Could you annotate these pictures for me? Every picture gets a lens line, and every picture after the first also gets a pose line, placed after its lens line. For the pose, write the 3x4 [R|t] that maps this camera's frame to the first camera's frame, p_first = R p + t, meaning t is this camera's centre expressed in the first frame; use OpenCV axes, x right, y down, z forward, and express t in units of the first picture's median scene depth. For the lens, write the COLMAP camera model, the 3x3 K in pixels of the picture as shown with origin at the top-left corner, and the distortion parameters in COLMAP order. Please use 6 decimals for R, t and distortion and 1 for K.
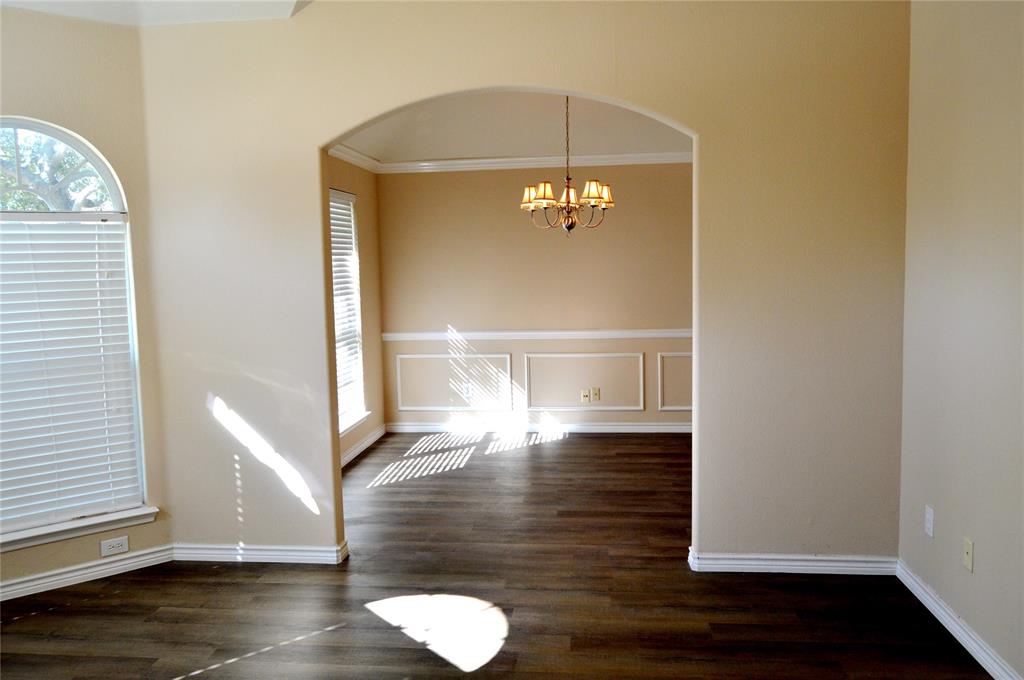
lens RADIAL K [[802.0, 0, 517.4], [0, 802.0, 336.5], [0, 0, 1]] dist [-0.023778, 0.015211]
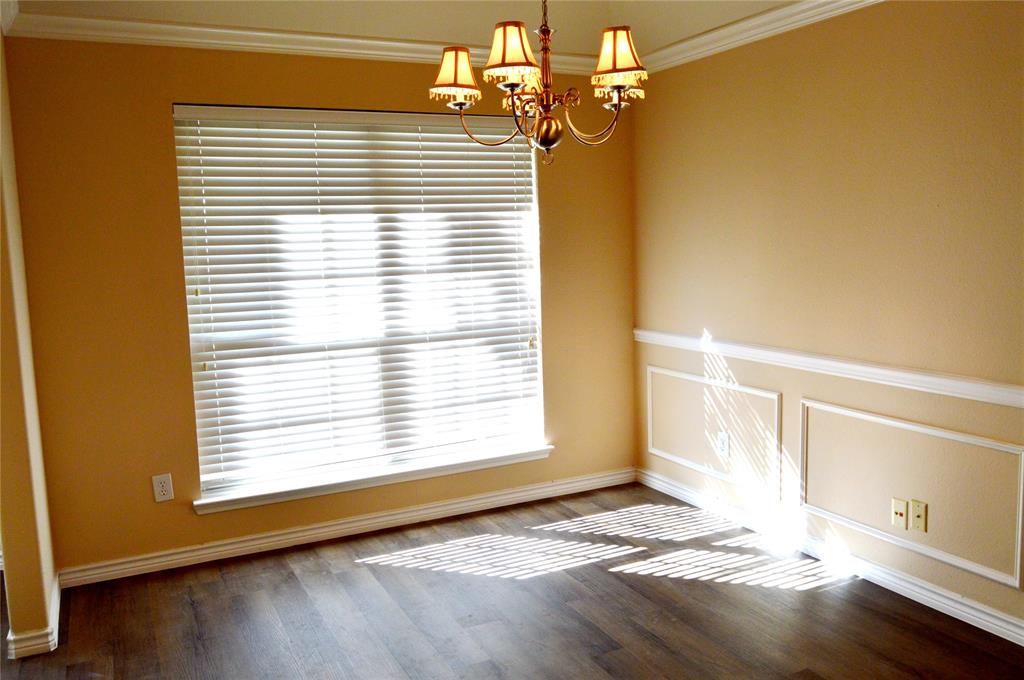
lens RADIAL K [[836.4, 0, 514.7], [0, 836.4, 332.3], [0, 0, 1]] dist [-0.031591, 0.012454]
pose [[0.543074, 0.102344, -0.833425, 0.469504], [-0.060822, 0.994732, 0.082520, -0.071342], [0.837479, 0.005876, 0.546438, 0.764572]]
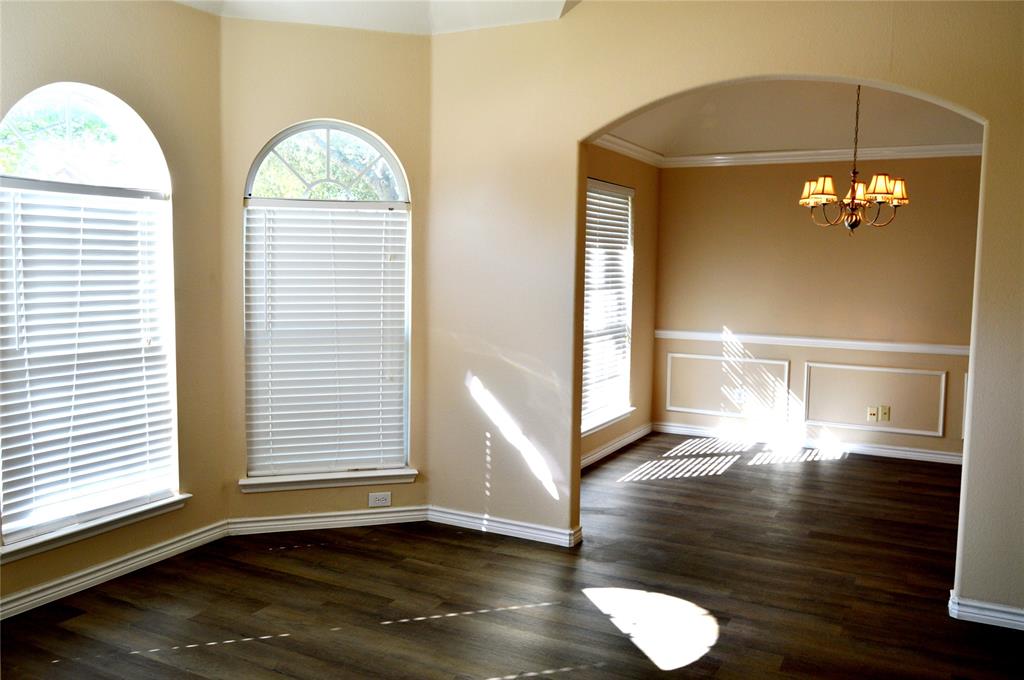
lens RADIAL K [[836.4, 0, 516.7], [0, 836.4, 333.1], [0, 0, 1]] dist [-0.031591, 0.012454]
pose [[0.927861, 0.066994, -0.366860, 0.068819], [-0.069458, 0.997564, 0.006498, 0.006700], [0.366402, 0.019452, 0.930253, -0.020334]]
